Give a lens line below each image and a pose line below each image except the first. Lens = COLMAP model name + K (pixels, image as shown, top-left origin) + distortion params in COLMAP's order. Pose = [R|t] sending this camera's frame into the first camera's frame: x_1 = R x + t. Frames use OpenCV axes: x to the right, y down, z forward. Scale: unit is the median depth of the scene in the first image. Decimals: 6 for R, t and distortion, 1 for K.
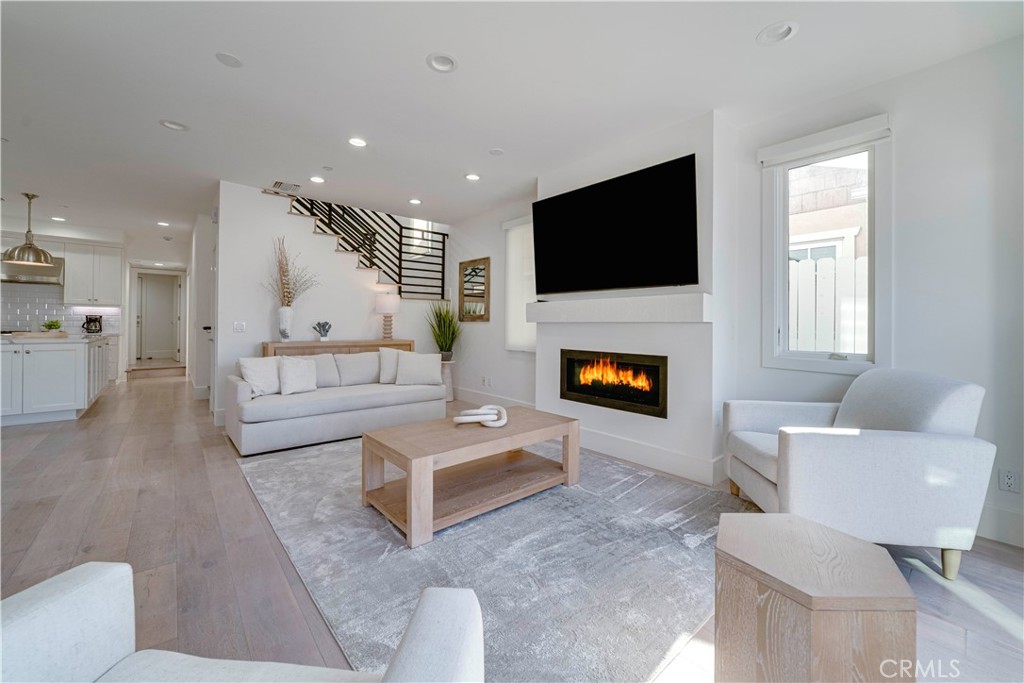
lens RADIAL K [[407.2, 0, 507.9], [0, 407.2, 324.6], [0, 0, 1]] dist [-0.004112, 0.001933]
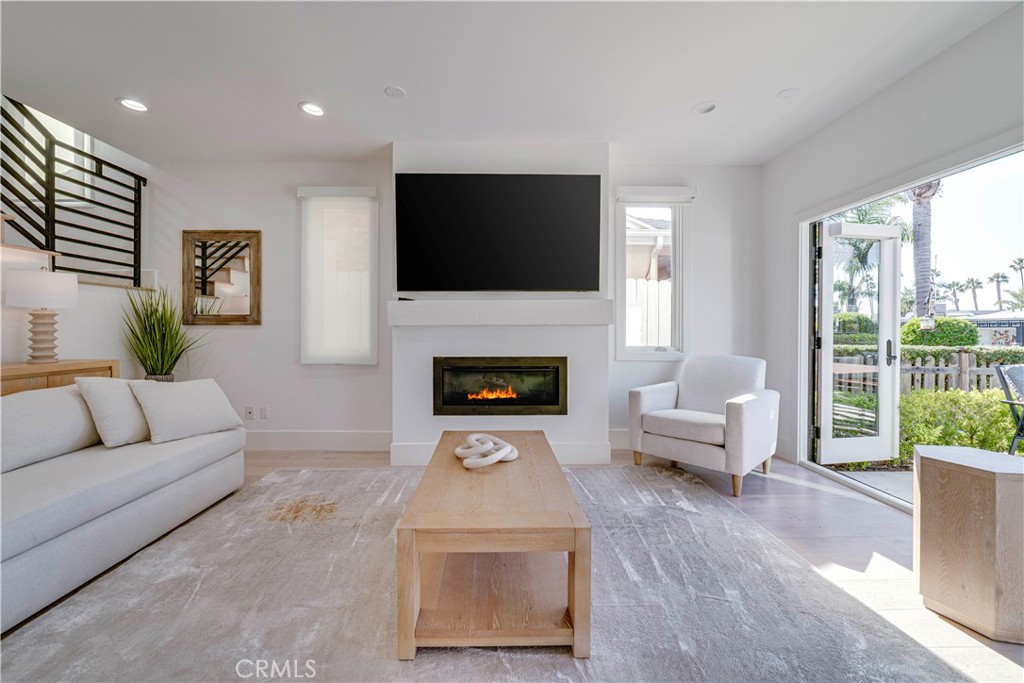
lens RADIAL K [[407.2, 0, 501.7], [0, 407.2, 334.9], [0, 0, 1]] dist [-0.004112, 0.001933]
pose [[0.640865, -0.016839, 0.767469, -0.379274], [0.008162, 0.999852, 0.015123, 0.002050], [-0.767611, -0.003427, 0.640907, 0.308502]]
